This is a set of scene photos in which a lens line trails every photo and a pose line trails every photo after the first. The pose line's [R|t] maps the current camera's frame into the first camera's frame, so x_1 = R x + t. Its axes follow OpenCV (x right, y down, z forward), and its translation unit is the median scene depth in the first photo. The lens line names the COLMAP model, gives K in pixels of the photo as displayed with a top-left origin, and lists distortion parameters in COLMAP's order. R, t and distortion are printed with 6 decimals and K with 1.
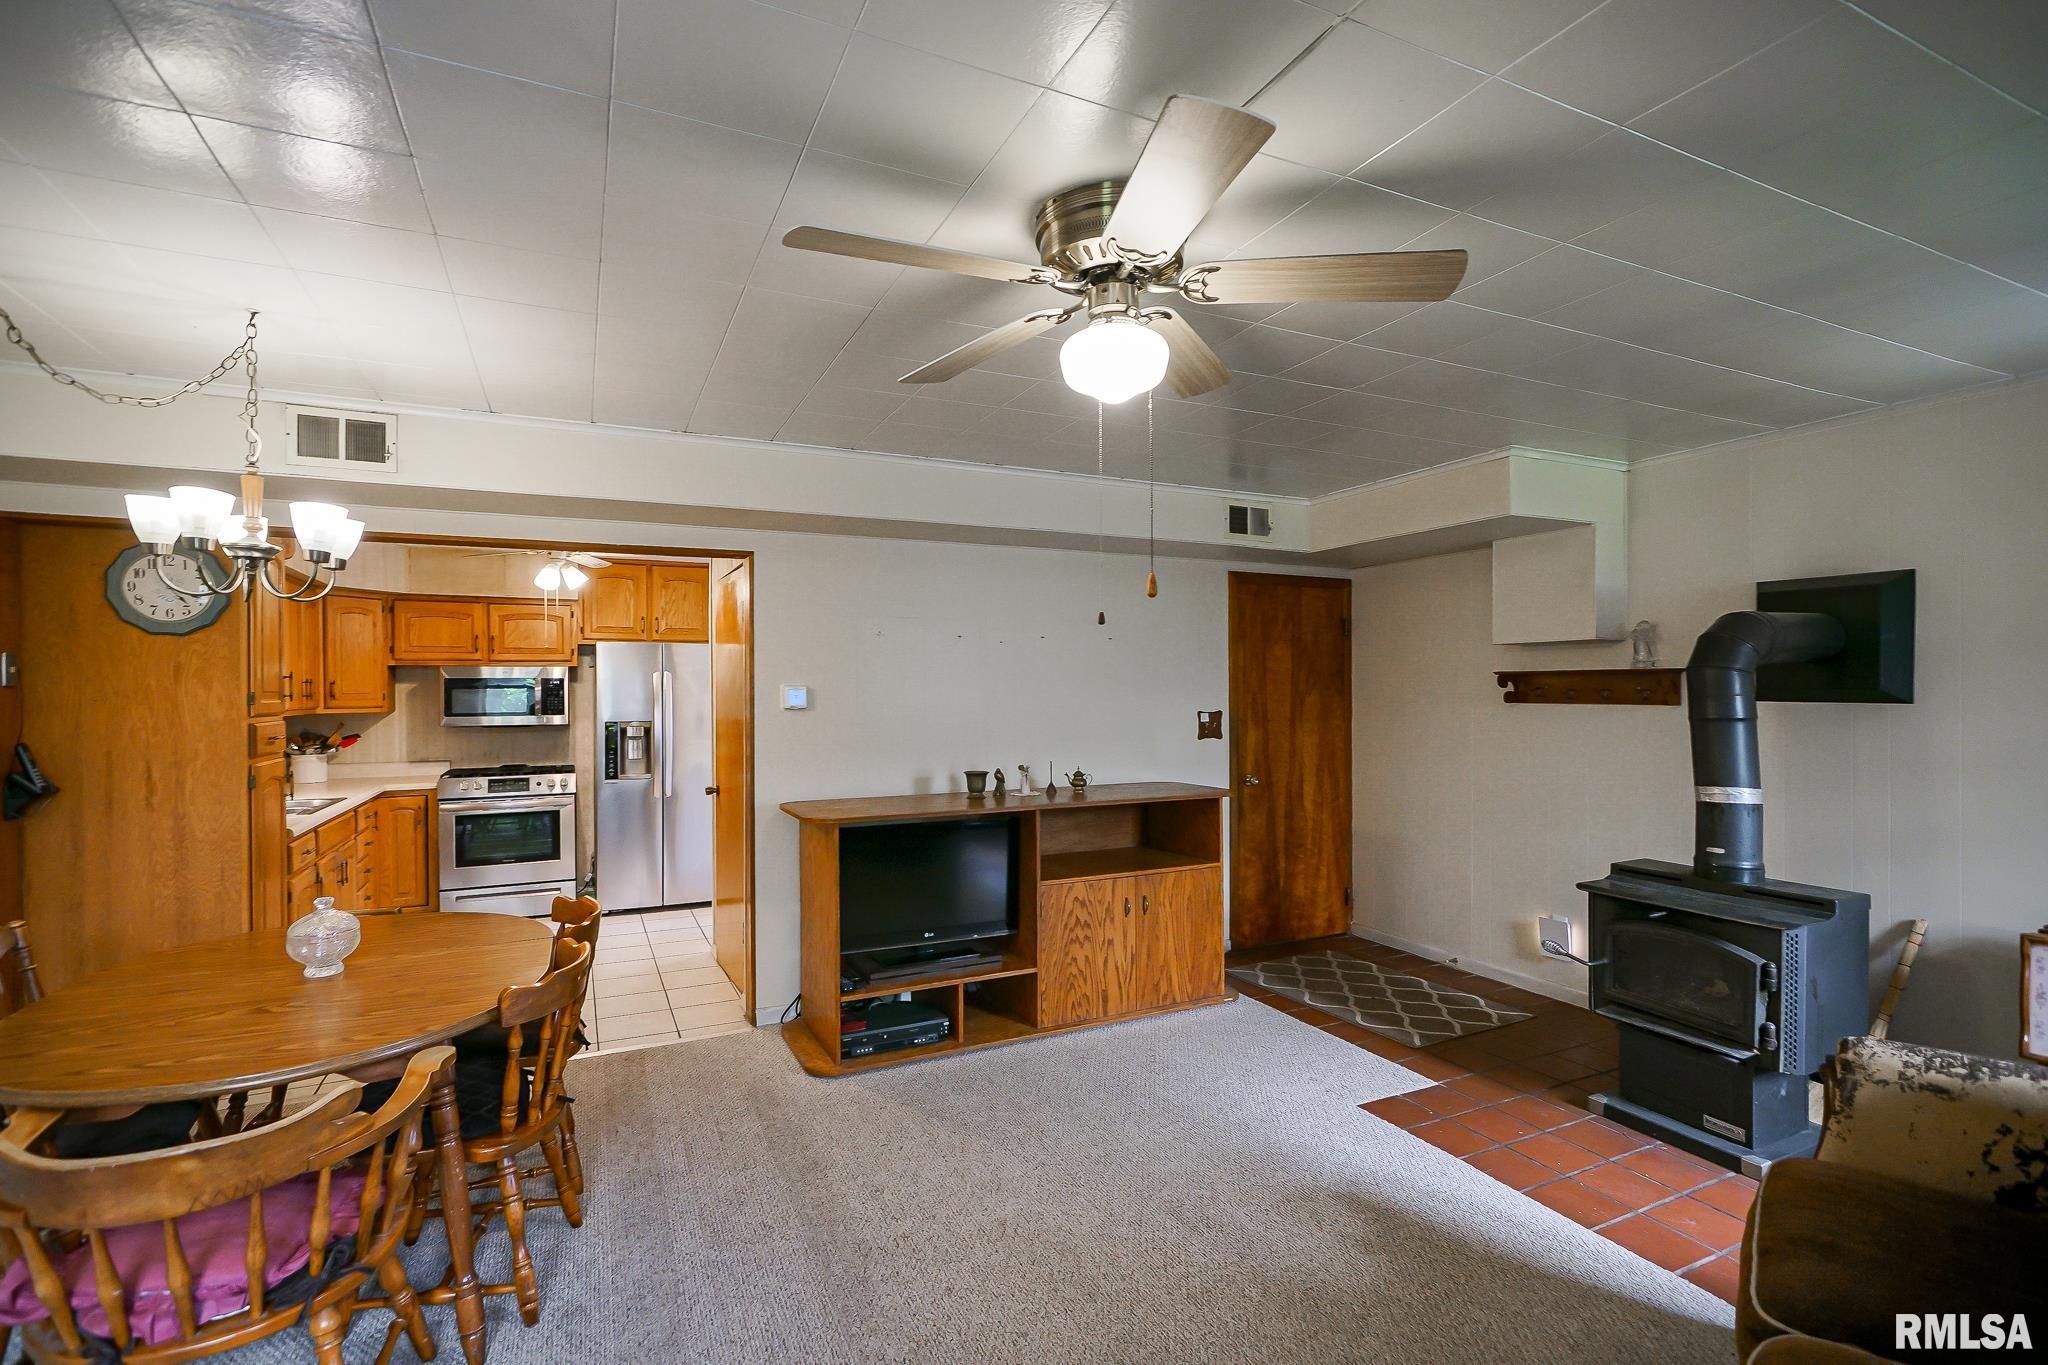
lens RADIAL K [[917.3, 0, 1029.4], [0, 917.3, 686.9], [0, 0, 1]] dist [0.002508, 0.000338]
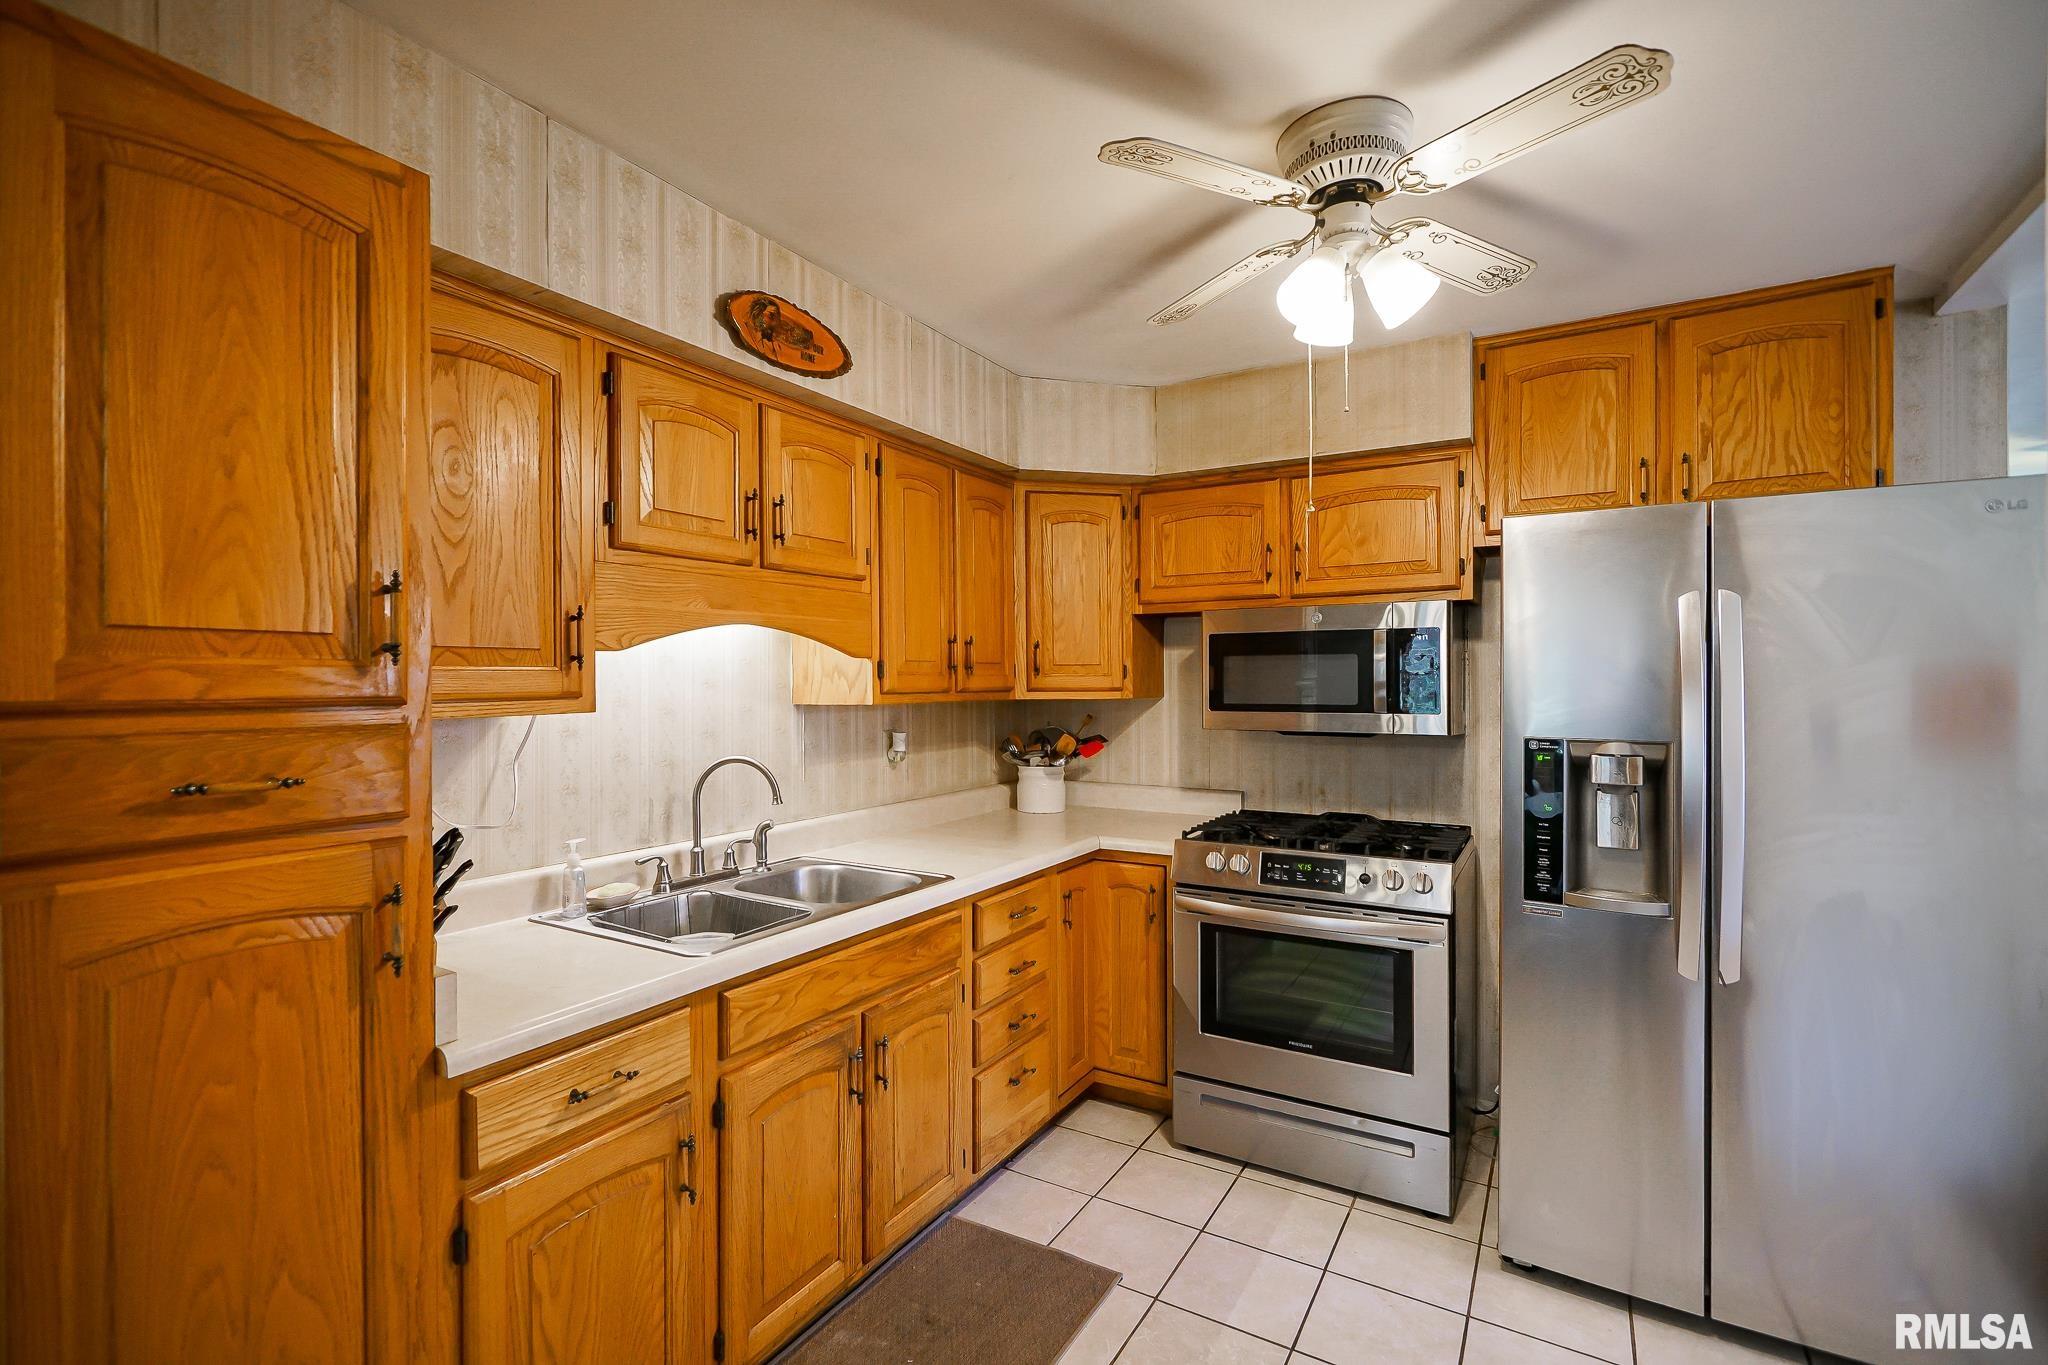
lens RADIAL K [[930.9, 0, 1015.3], [0, 930.9, 677.6], [0, 0, 1]] dist [-0.000190, 0.000128]
pose [[0.540161, 0.002819, -0.841557, -0.365096], [0.001701, 0.999989, 0.004442, 0.016826], [0.841560, -0.003831, 0.540150, 0.881726]]
